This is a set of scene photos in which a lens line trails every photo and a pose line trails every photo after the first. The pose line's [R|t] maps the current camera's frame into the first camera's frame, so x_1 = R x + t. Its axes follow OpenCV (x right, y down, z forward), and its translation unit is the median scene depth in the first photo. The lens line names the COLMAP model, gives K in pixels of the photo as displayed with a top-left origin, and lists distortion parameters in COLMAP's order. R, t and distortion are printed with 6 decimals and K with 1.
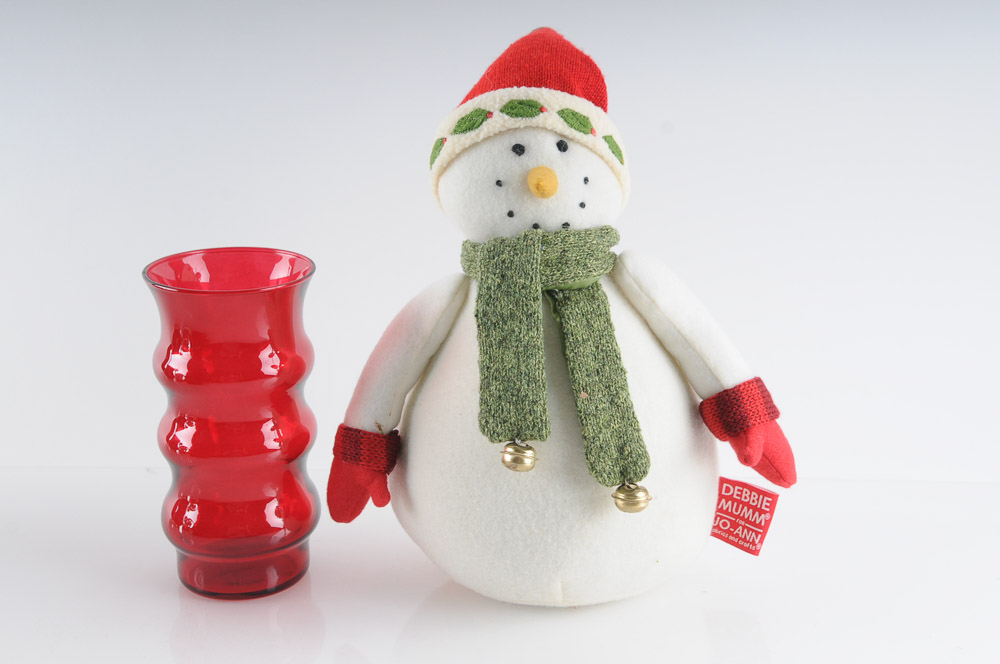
lens RADIAL K [[1490.5, 0, 500.9], [0, 1490.5, 327.0], [0, 0, 1]] dist [0.106087, 0.000000]
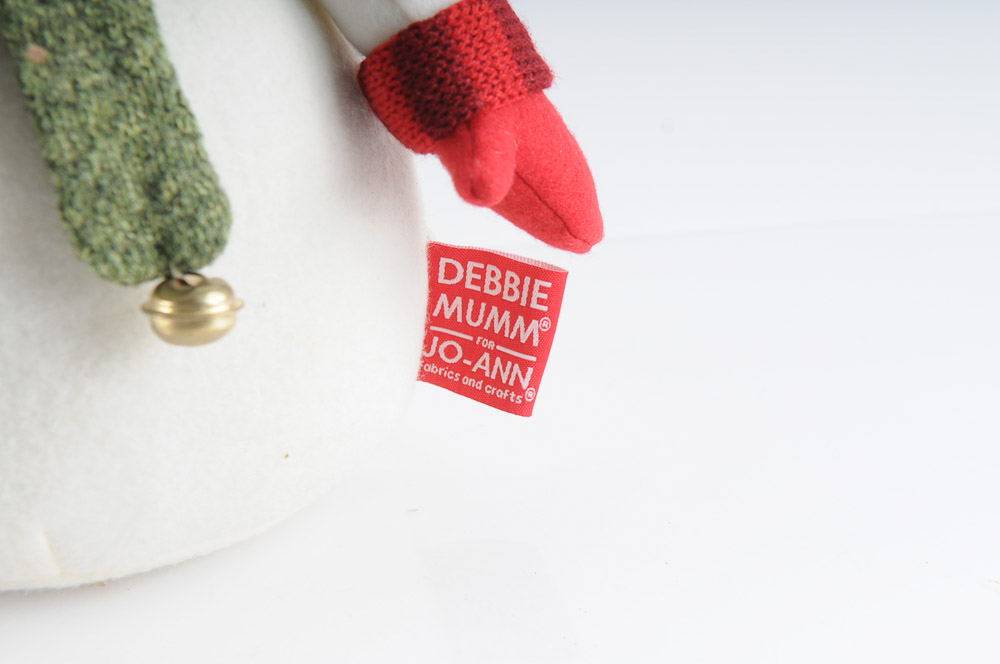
lens RADIAL K [[2324.7, 0, 498.6], [0, 2324.7, 333.0], [0, 0, 1]] dist [0.060934, 0.000000]
pose [[0.987652, -0.091052, 0.127486, 0.083424], [0.075554, 0.989707, 0.121536, 0.049112], [-0.137240, -0.110403, 0.984366, 0.361299]]
